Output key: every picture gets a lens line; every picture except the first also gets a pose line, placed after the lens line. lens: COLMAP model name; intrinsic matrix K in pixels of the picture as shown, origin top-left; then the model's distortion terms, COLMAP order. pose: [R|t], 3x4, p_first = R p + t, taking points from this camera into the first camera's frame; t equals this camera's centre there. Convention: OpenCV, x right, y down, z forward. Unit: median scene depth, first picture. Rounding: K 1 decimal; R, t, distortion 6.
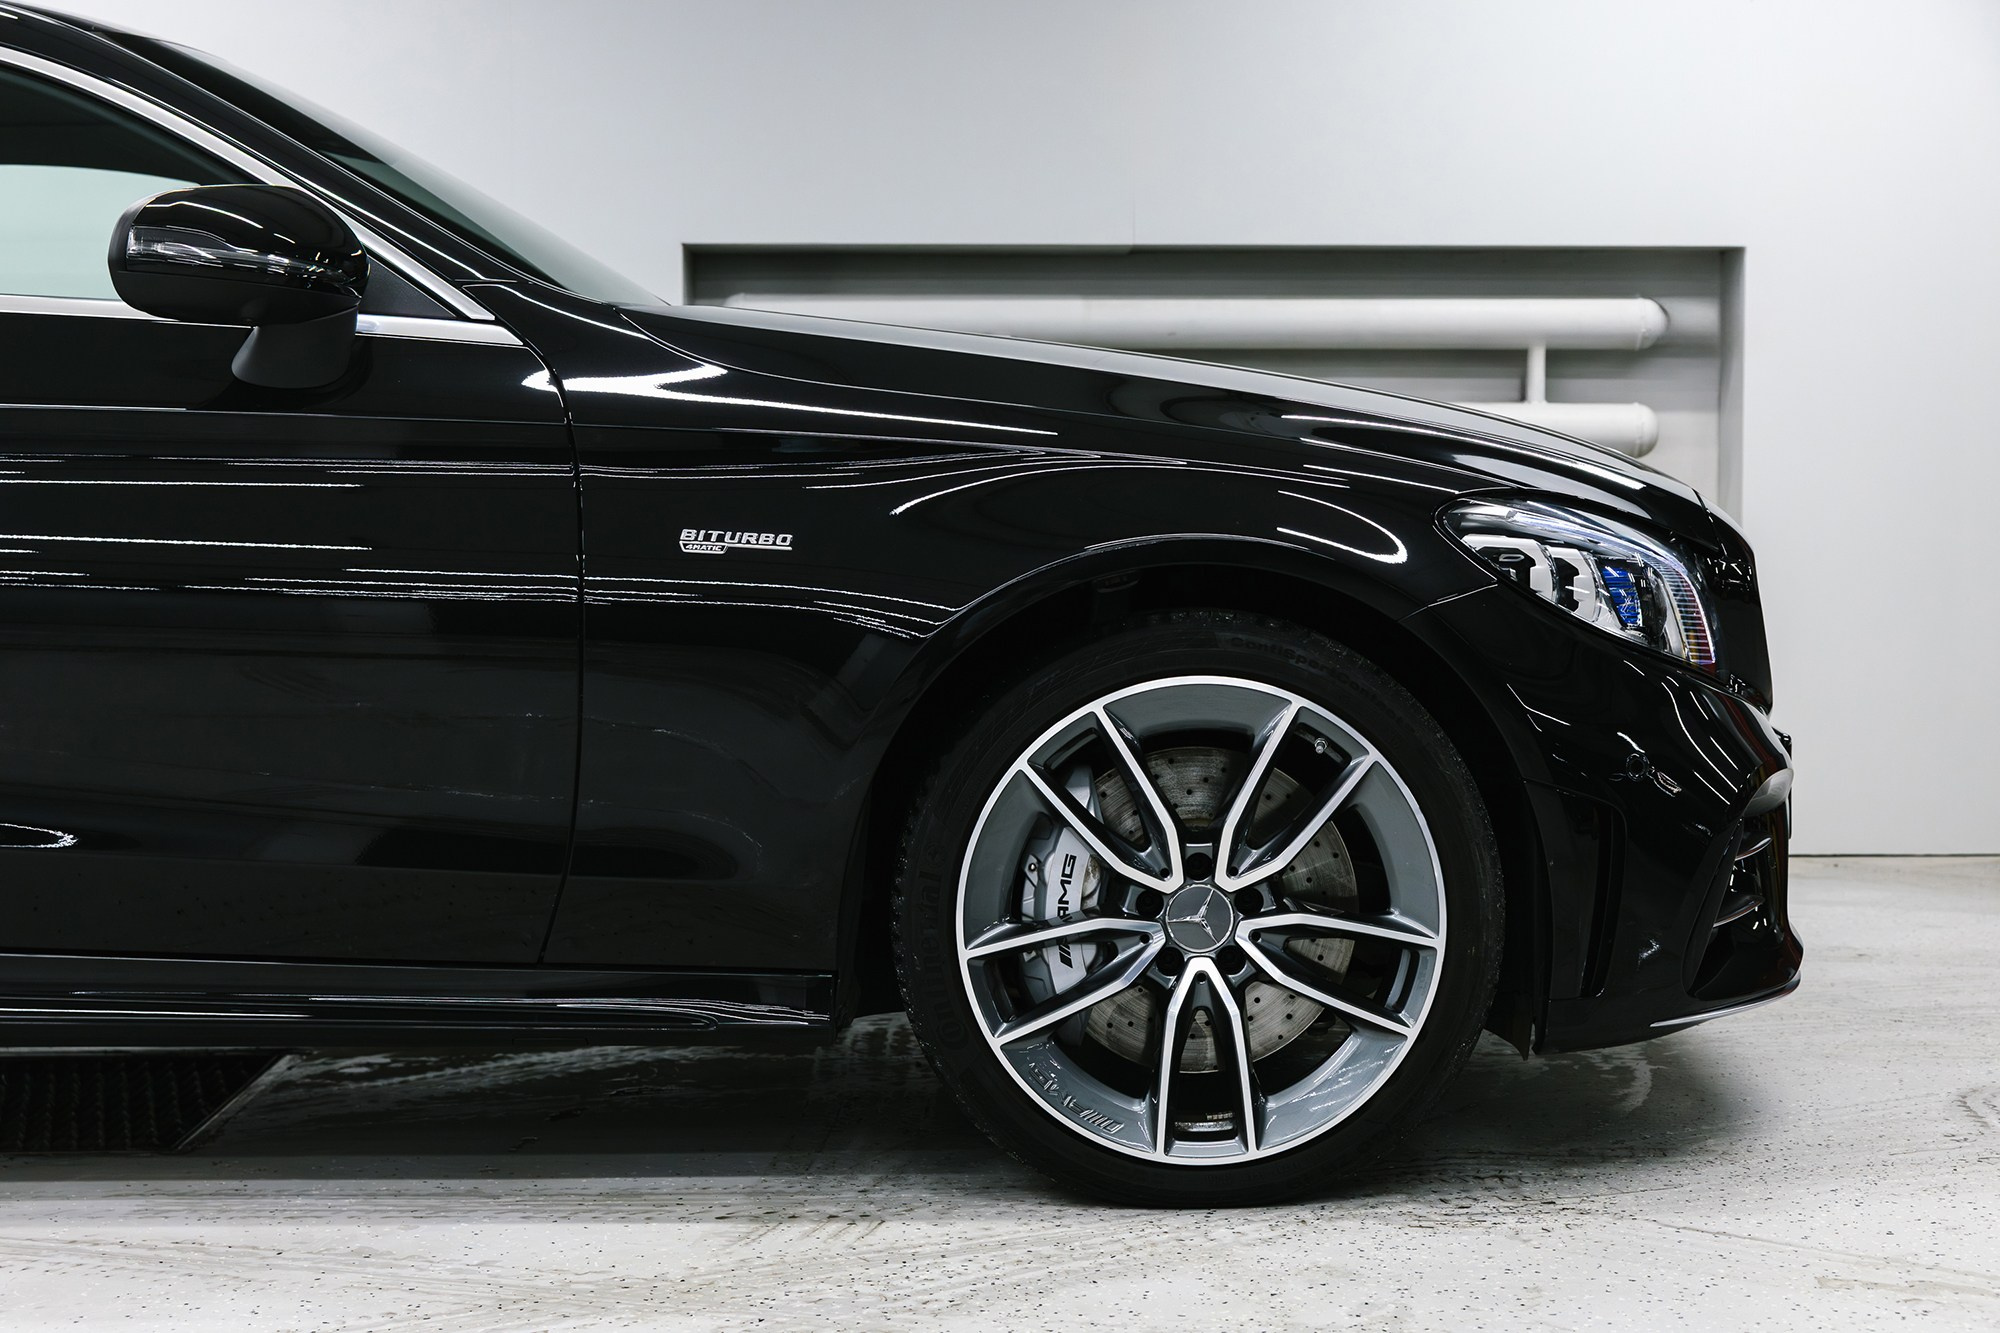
lens RADIAL K [[2893.6, 0, 1001.5], [0, 2893.6, 674.4], [0, 0, 1]] dist [0.043879, 0.000000]
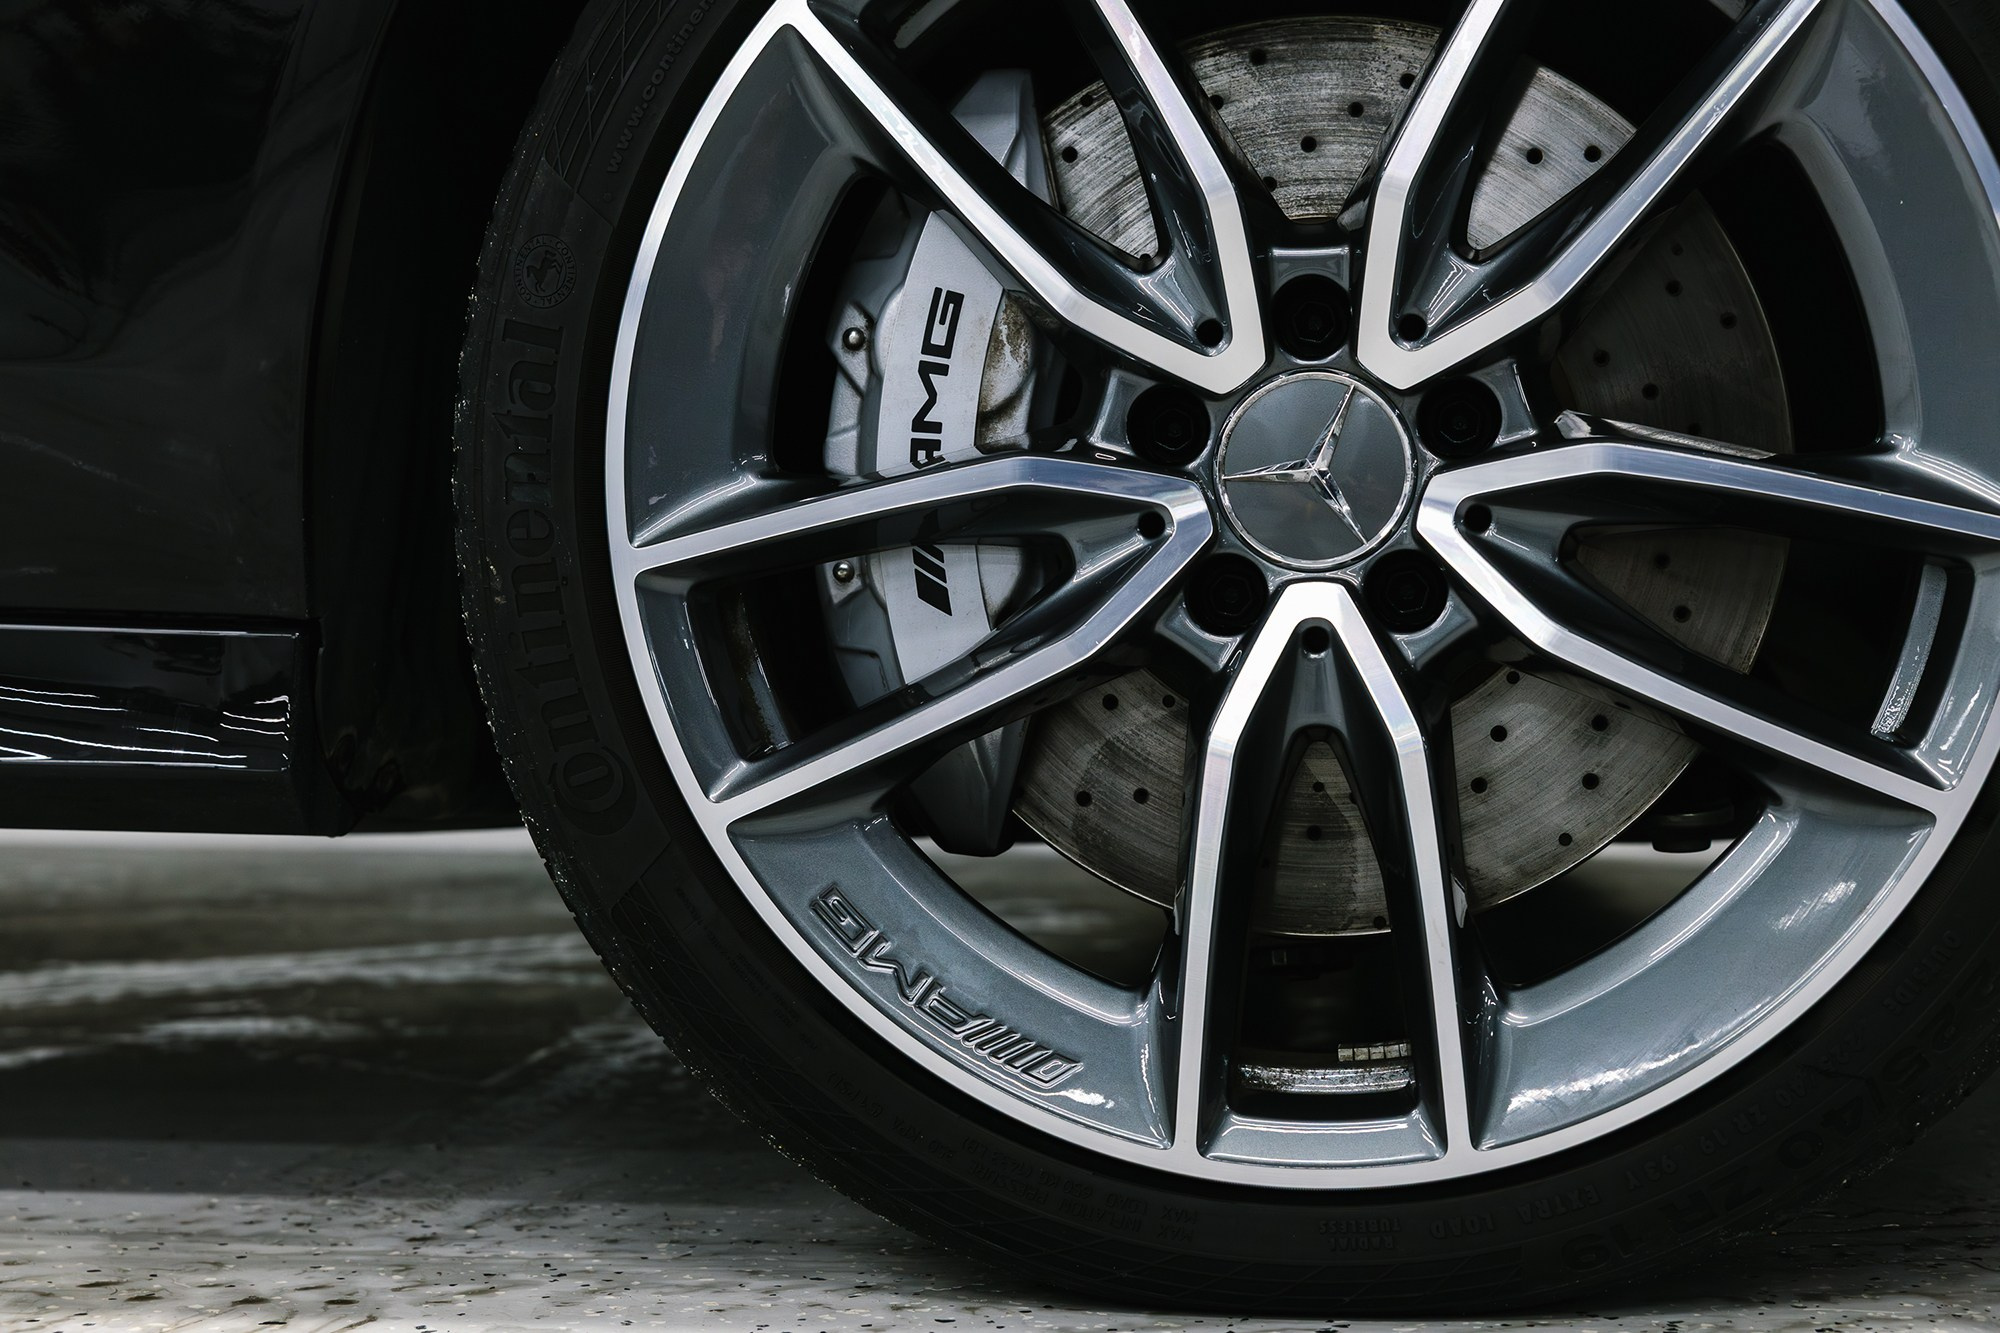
lens RADIAL K [[3162.9, 0, 1009.8], [0, 3162.9, 655.5], [0, 0, 1]] dist [0.047510, 0.000000]
pose [[0.988991, 0.008422, -0.147739, 0.088650], [-0.012646, 0.999537, -0.027670, 0.117429], [0.147437, 0.029233, 0.988639, 0.625258]]
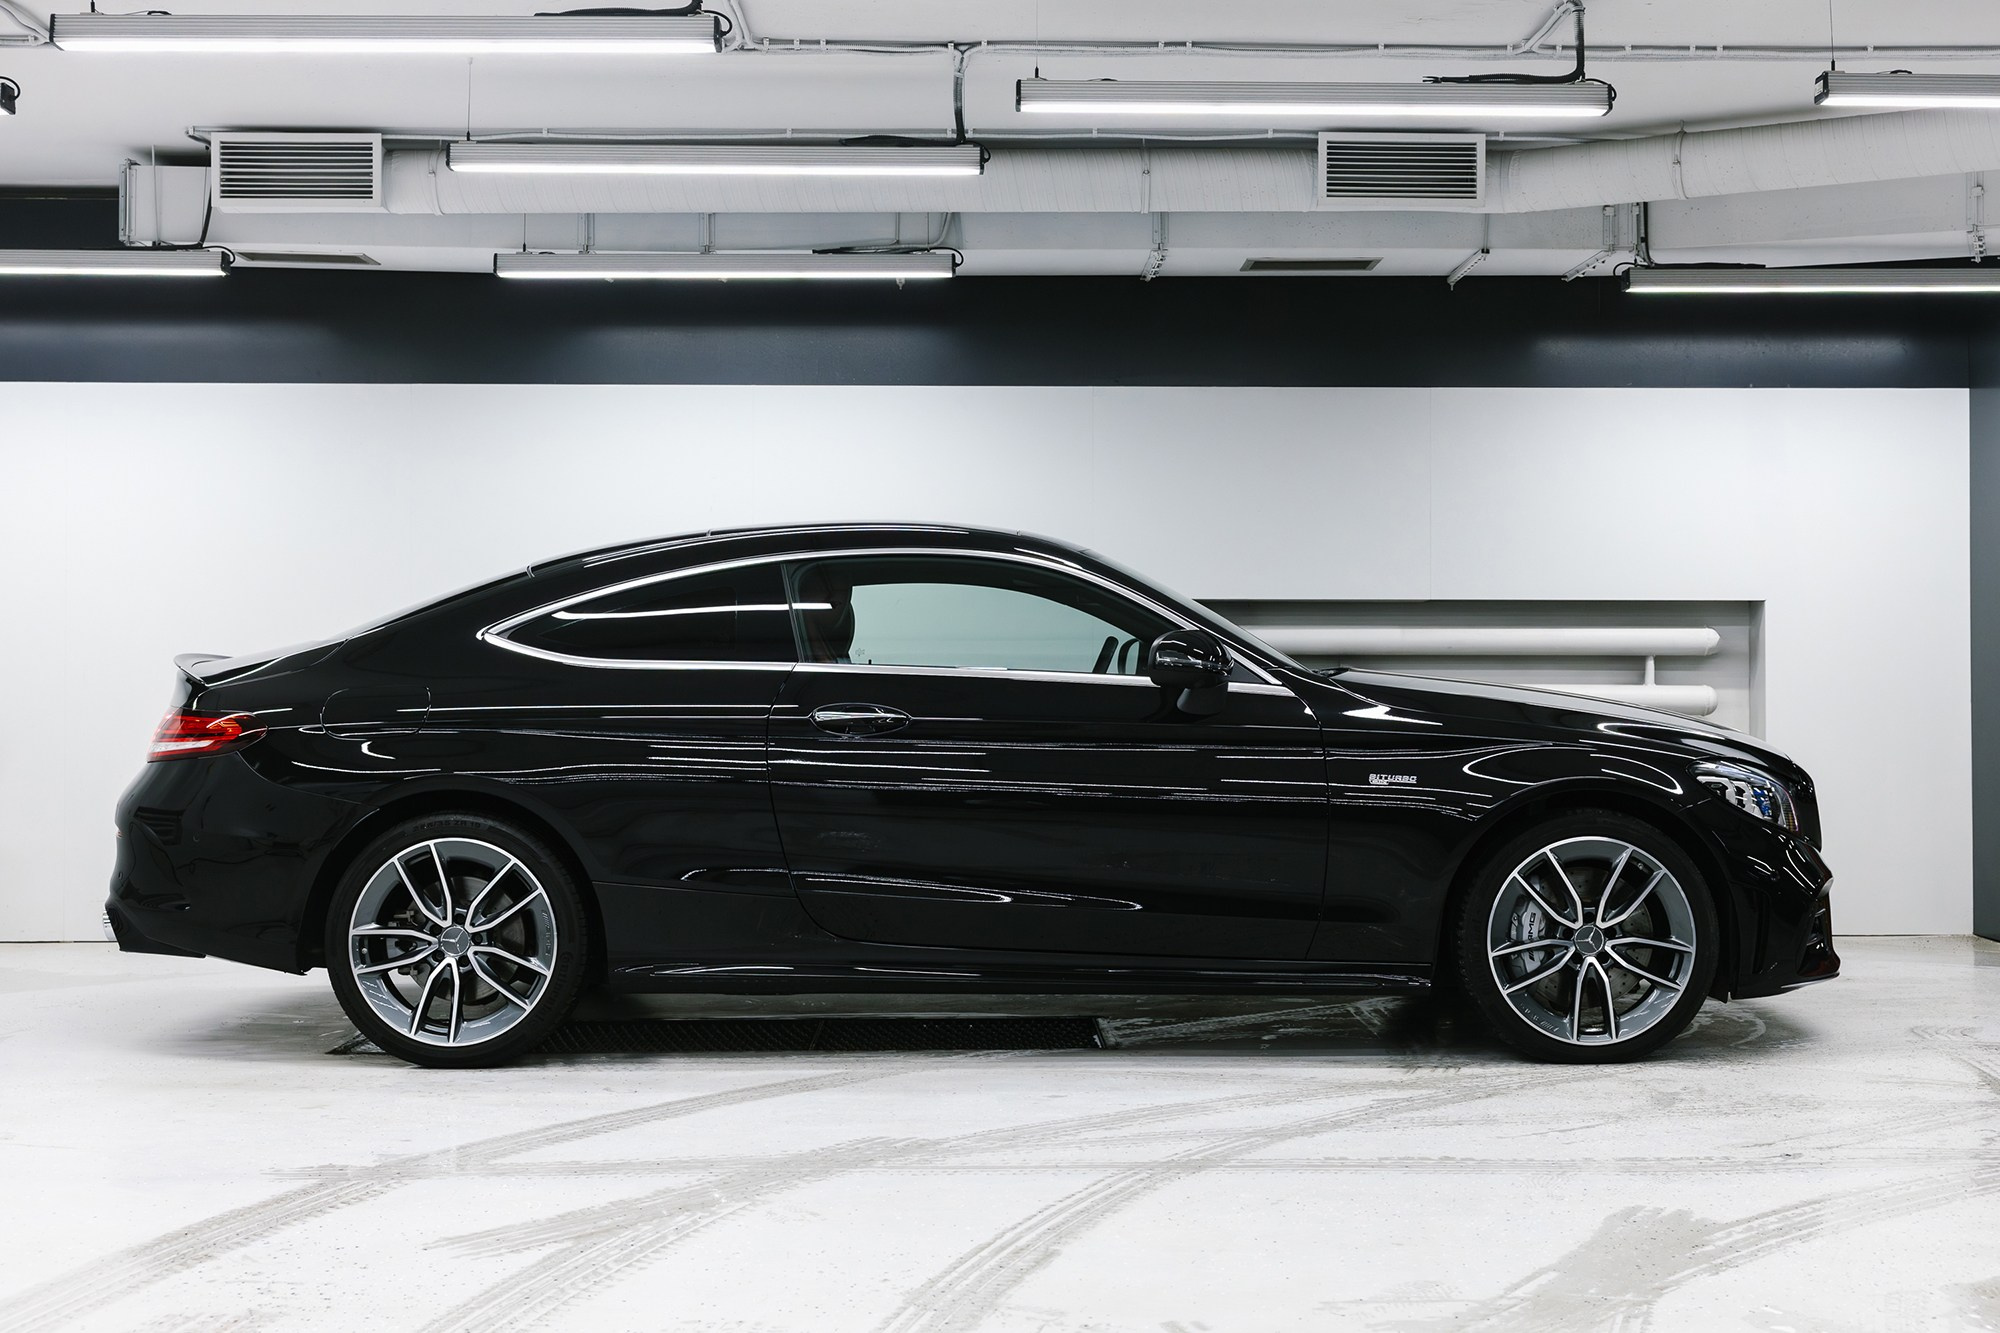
lens RADIAL K [[2488.0, 0, 1006.1], [0, 2488.0, 674.8], [0, 0, 1]] dist [0.023036, 0.000000]
pose [[0.999999, -0.001099, -0.000563, -0.403163], [0.001060, 0.997912, -0.064579, -0.000136], [0.000633, 0.064578, 0.997912, -1.028886]]
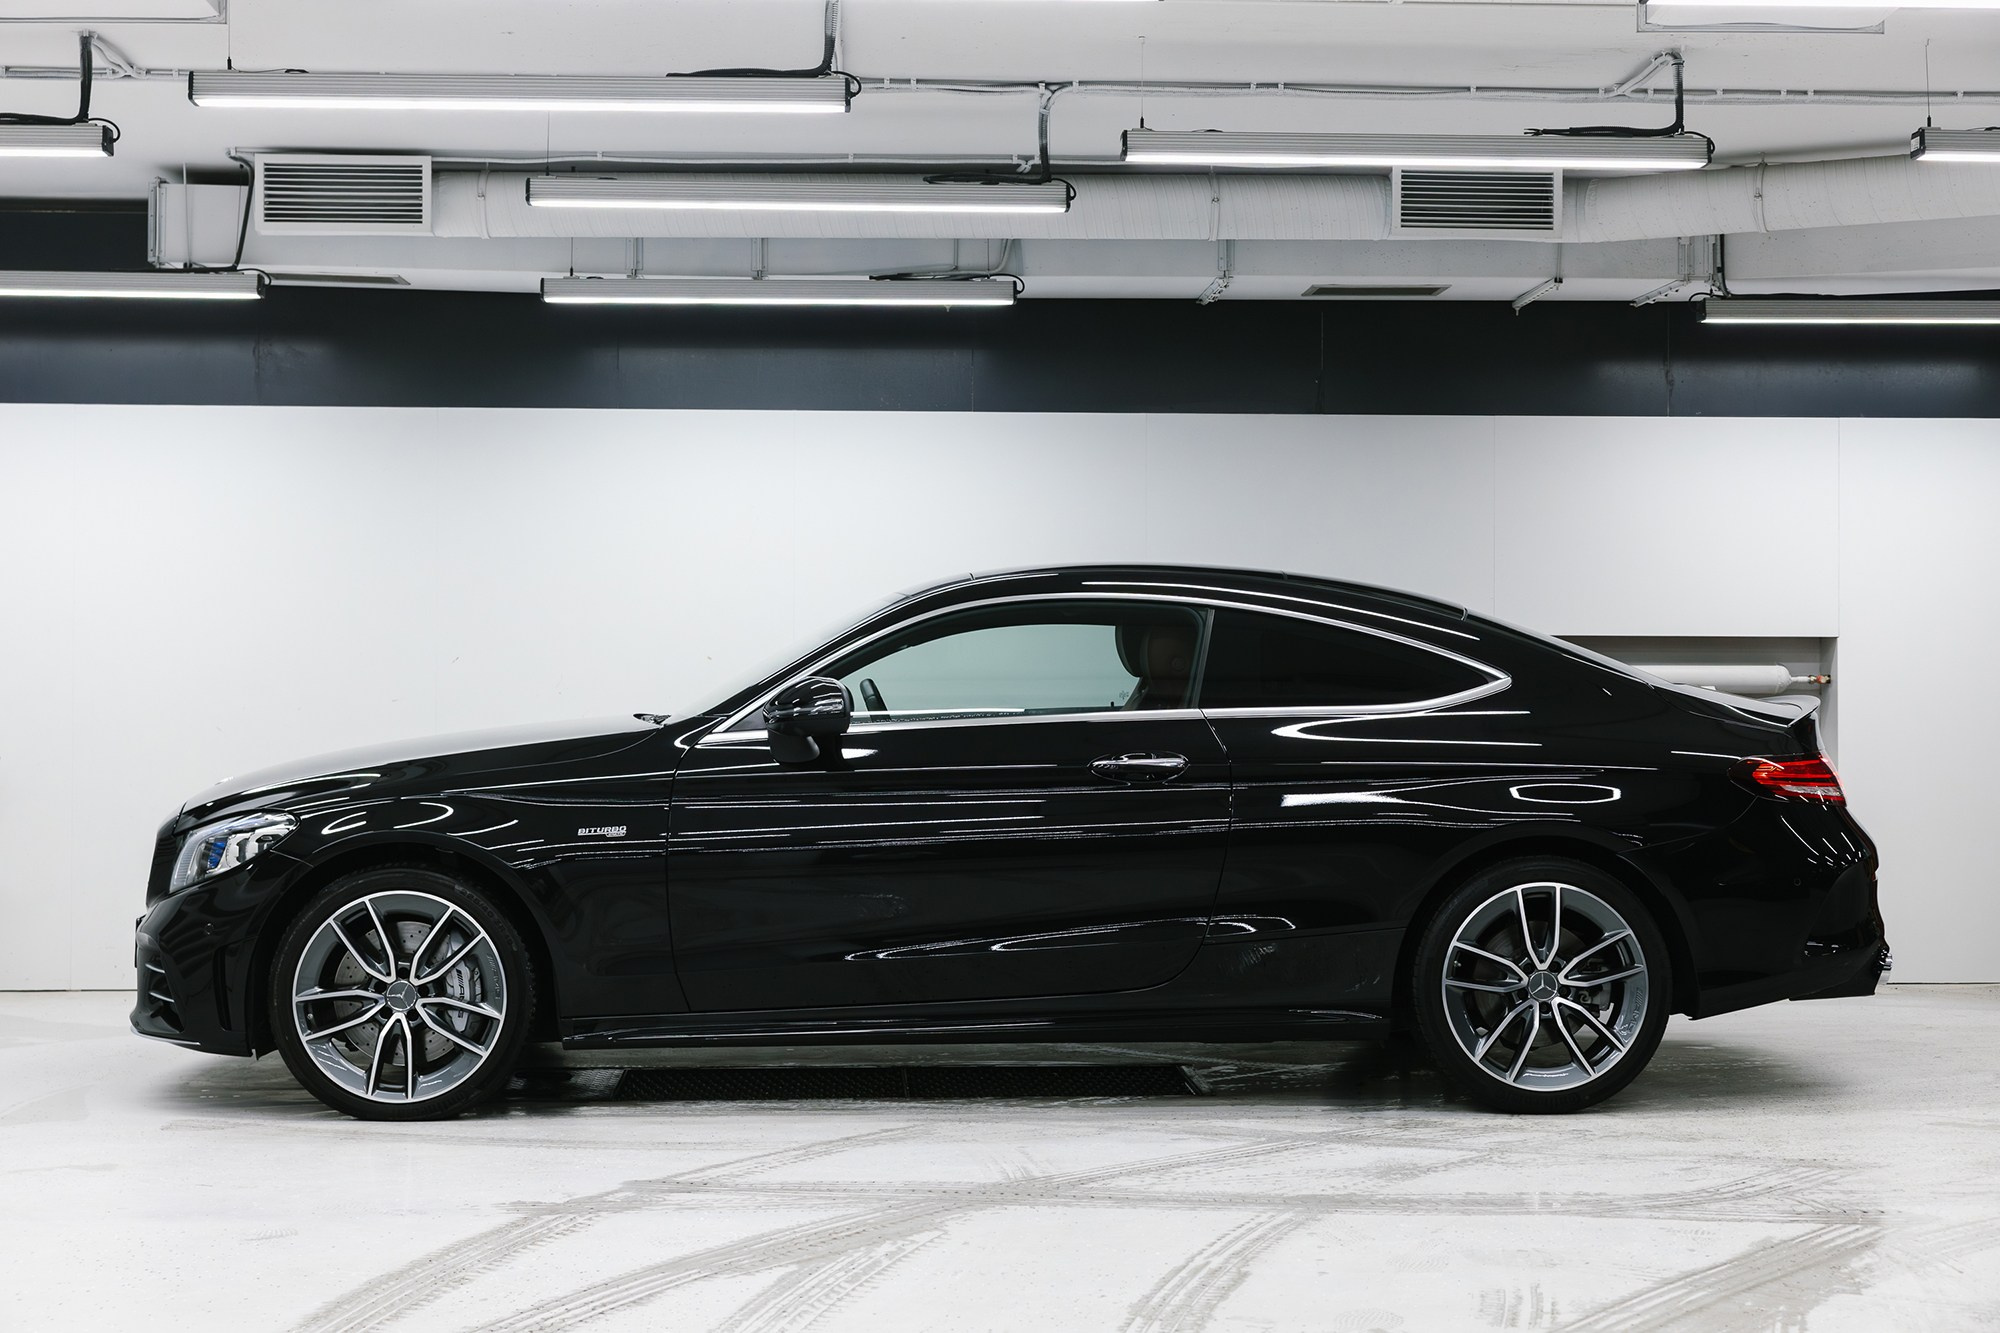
lens RADIAL K [[2893.6, 0, 996.0], [0, 2893.6, 668.7], [0, 0, 1]] dist [0.043879, 0.000000]
pose [[0.999476, 0.000979, 0.032351, -0.528933], [0.001313, 0.997493, -0.070752, -0.005731], [-0.032339, 0.070757, 0.996969, -1.273628]]
